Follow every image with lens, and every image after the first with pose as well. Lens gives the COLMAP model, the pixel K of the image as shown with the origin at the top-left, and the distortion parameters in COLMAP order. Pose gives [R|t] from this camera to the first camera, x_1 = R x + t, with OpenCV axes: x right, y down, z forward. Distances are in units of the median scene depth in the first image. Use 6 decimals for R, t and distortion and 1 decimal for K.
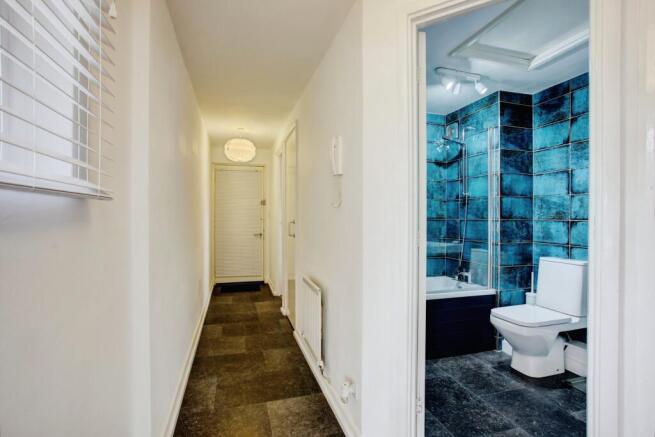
lens RADIAL K [[314.3, 0, 321.8], [0, 314.3, 219.0], [0, 0, 1]] dist [-0.030284, 0.003990]
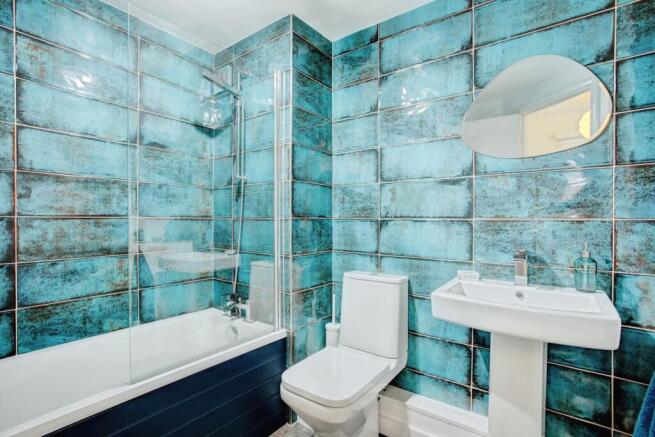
lens RADIAL K [[314.3, 0, 326.3], [0, 314.3, 219.1], [0, 0, 1]] dist [-0.030284, 0.003990]
pose [[0.788153, -0.003279, 0.615470, 0.233953], [0.003892, 0.999992, 0.000344, 0.003946], [-0.615467, 0.002124, 0.788160, 0.451150]]
